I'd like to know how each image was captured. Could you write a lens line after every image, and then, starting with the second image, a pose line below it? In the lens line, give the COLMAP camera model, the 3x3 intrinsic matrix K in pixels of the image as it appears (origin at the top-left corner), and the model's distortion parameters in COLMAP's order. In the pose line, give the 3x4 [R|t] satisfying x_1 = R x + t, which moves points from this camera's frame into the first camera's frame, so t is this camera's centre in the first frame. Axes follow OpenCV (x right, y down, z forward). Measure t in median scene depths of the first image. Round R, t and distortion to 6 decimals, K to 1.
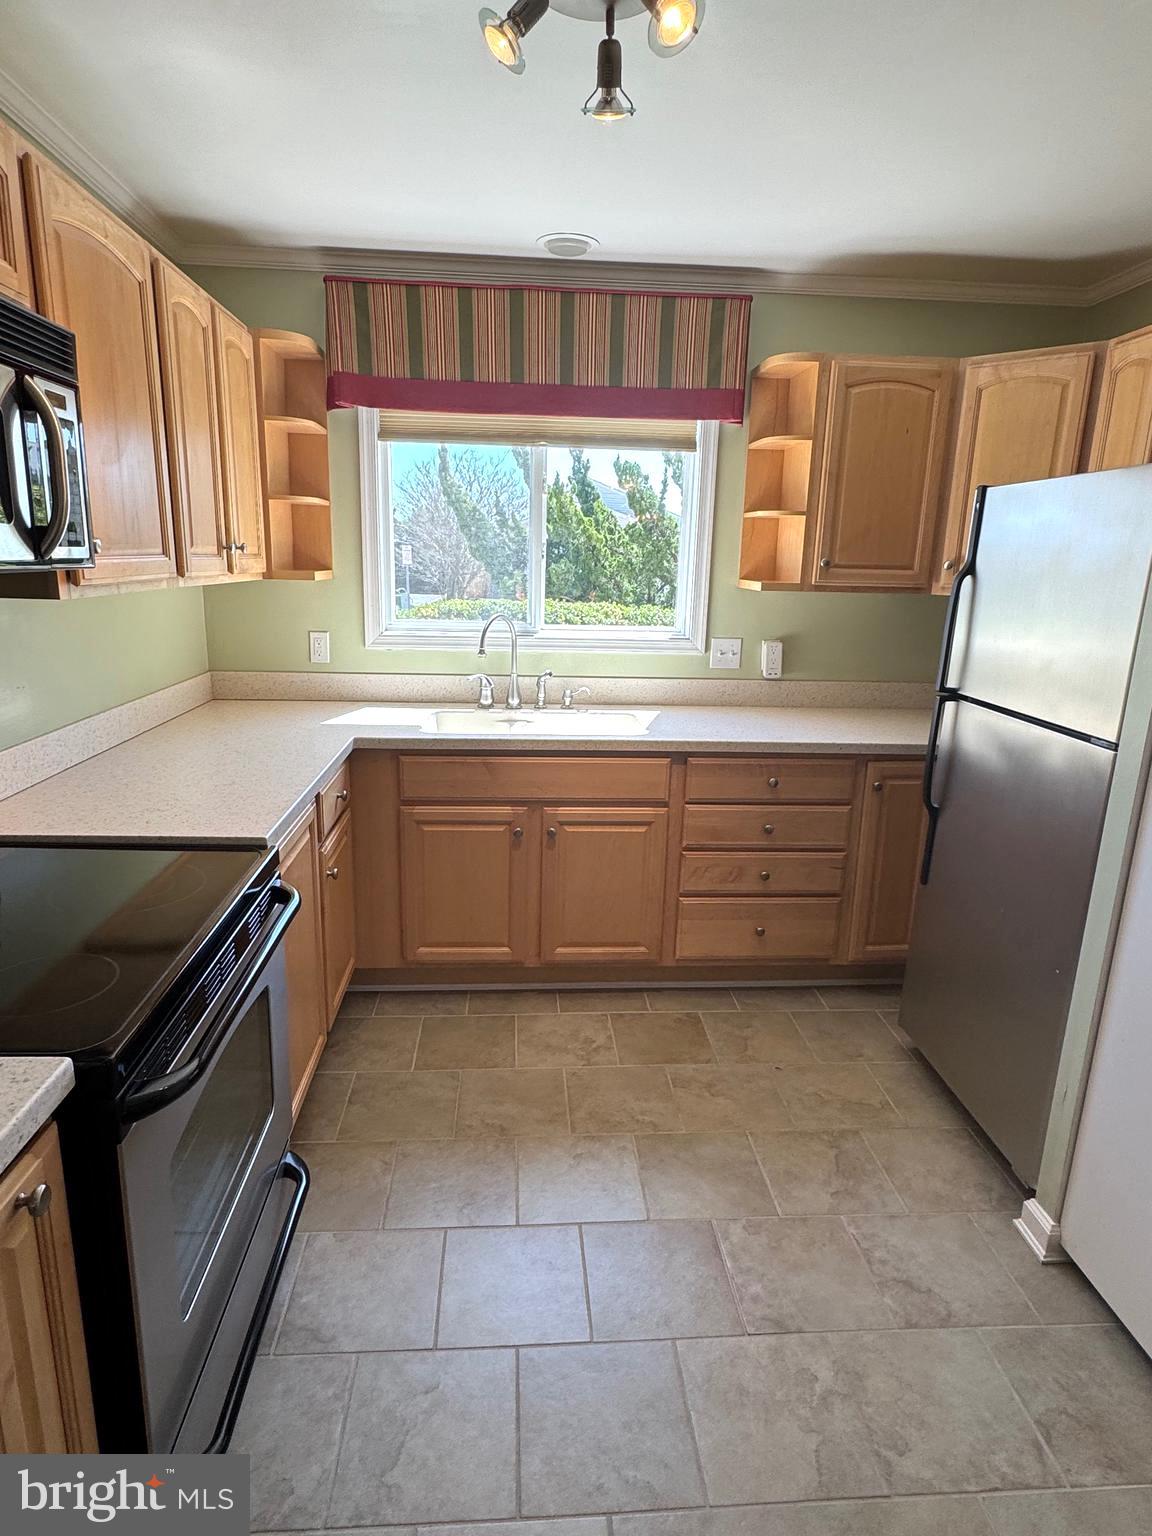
lens RADIAL K [[855.9, 0, 571.6], [0, 855.9, 766.0], [0, 0, 1]] dist [-0.003702, 0.001923]
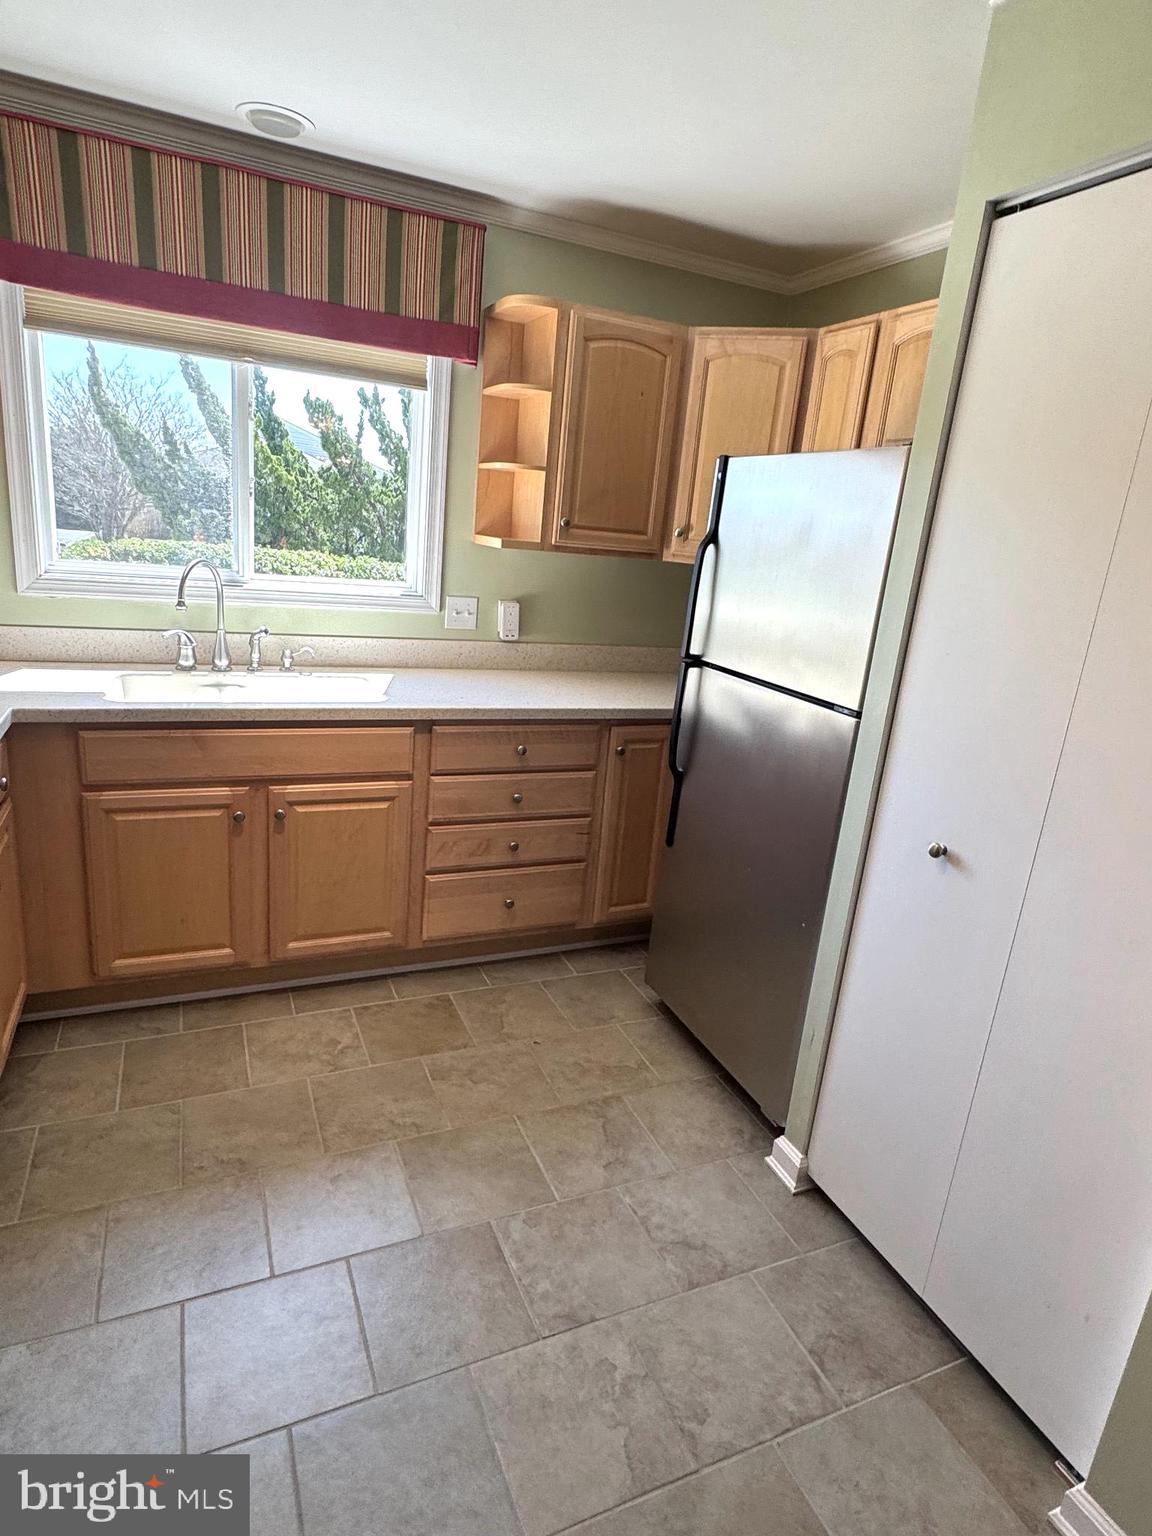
lens RADIAL K [[855.9, 0, 581.1], [0, 855.9, 766.6], [0, 0, 1]] dist [-0.003702, 0.001923]
pose [[0.935985, -0.034986, 0.350298, -0.039972], [0.016944, 0.998373, 0.054440, -0.013659], [-0.351633, -0.045020, 0.935055, 0.075065]]
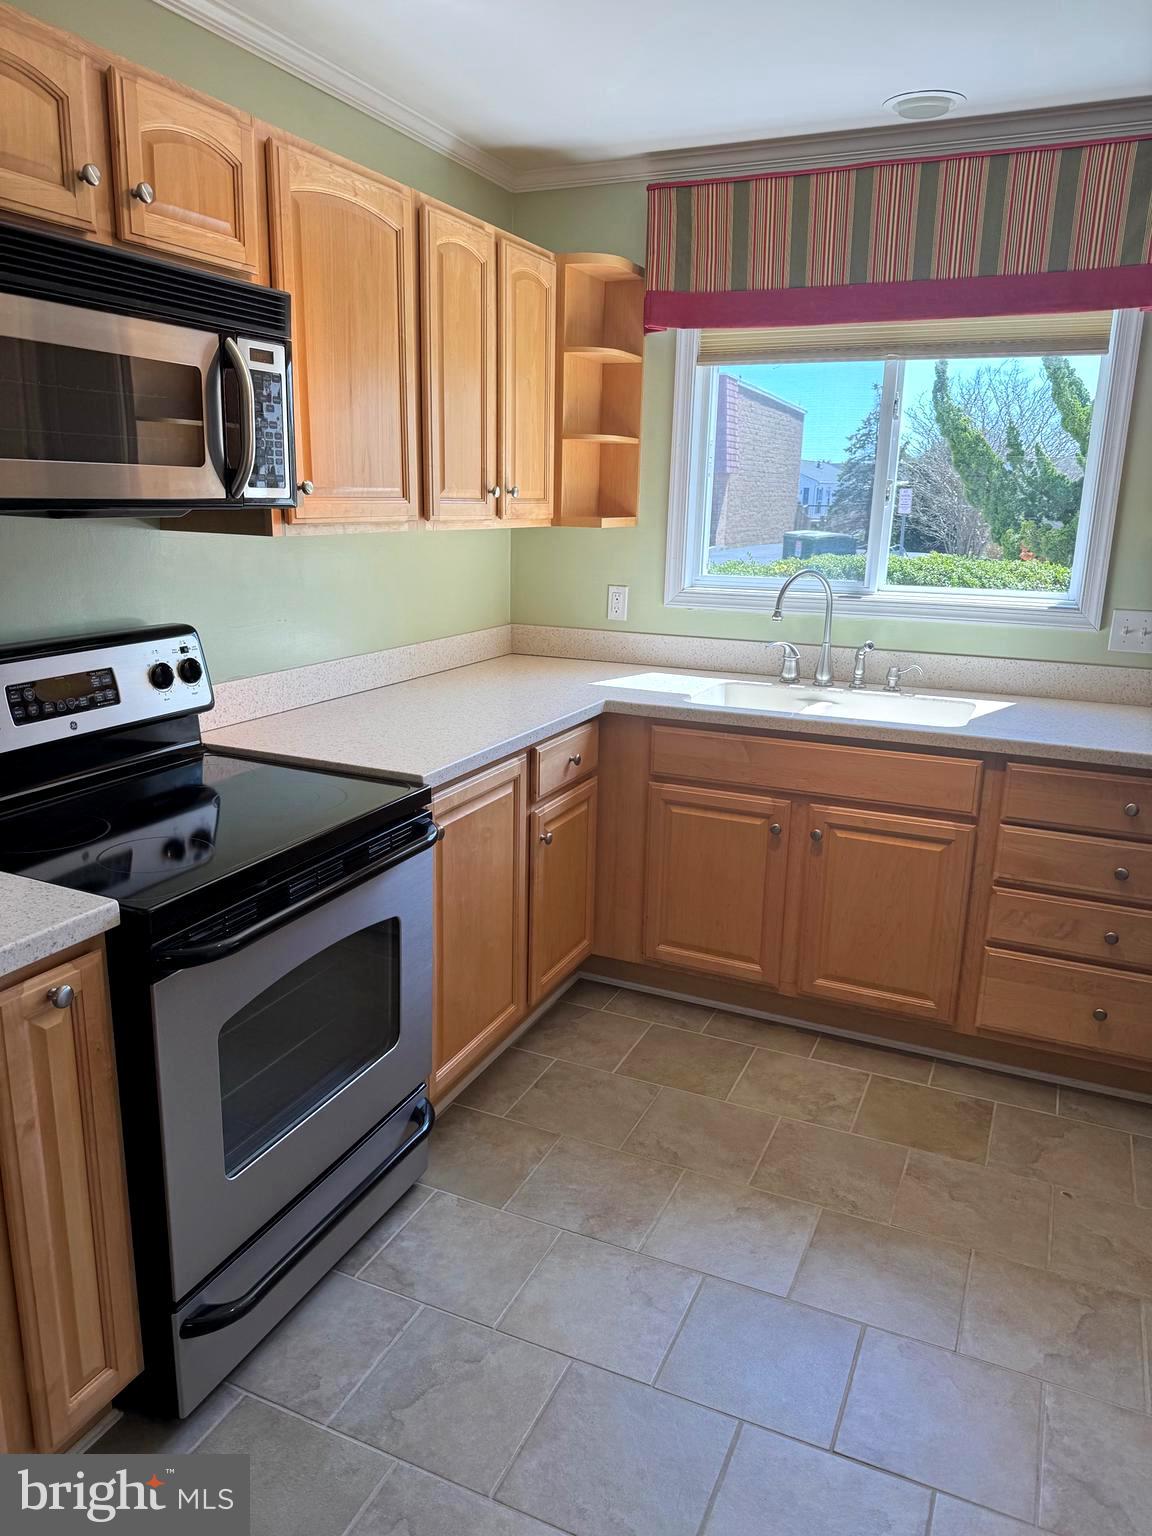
lens RADIAL K [[1081.7, 0, 569.1], [0, 1081.7, 765.7], [0, 0, 1]] dist [0.053292, -0.056513]
pose [[0.879348, 0.109241, -0.463479, 0.242134], [-0.111359, 0.993517, 0.022890, 0.014363], [0.462975, 0.031484, 0.885812, -0.034166]]
